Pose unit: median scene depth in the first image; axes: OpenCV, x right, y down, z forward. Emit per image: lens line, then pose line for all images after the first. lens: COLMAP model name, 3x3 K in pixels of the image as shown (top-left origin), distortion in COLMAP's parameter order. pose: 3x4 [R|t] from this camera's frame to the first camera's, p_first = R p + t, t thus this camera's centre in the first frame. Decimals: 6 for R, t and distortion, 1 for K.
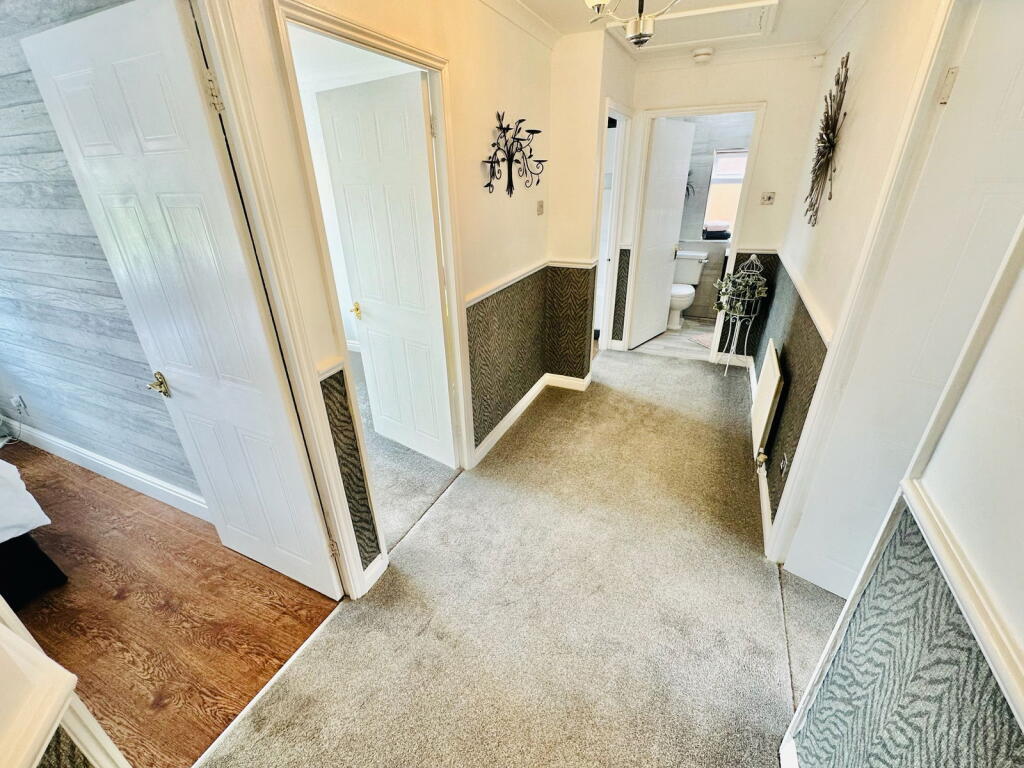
lens RADIAL K [[419.4, 0, 513.1], [0, 419.4, 384.0], [0, 0, 1]] dist [-0.012765, -0.000144]
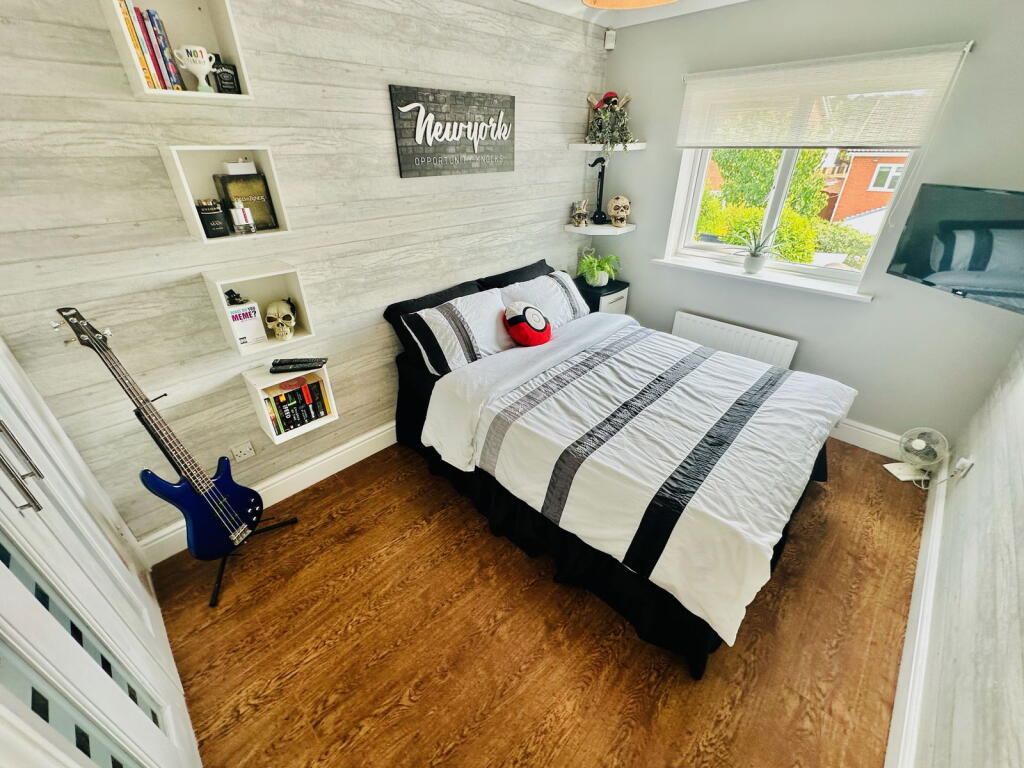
lens RADIAL K [[419.4, 0, 510.5], [0, 419.4, 386.9], [0, 0, 1]] dist [-0.012765, -0.000144]
pose [[-0.379255, 0.475990, -0.793473, -0.449974], [-0.401275, 0.688093, 0.604571, -0.156555], [0.833753, 0.547688, -0.069959, 0.357741]]
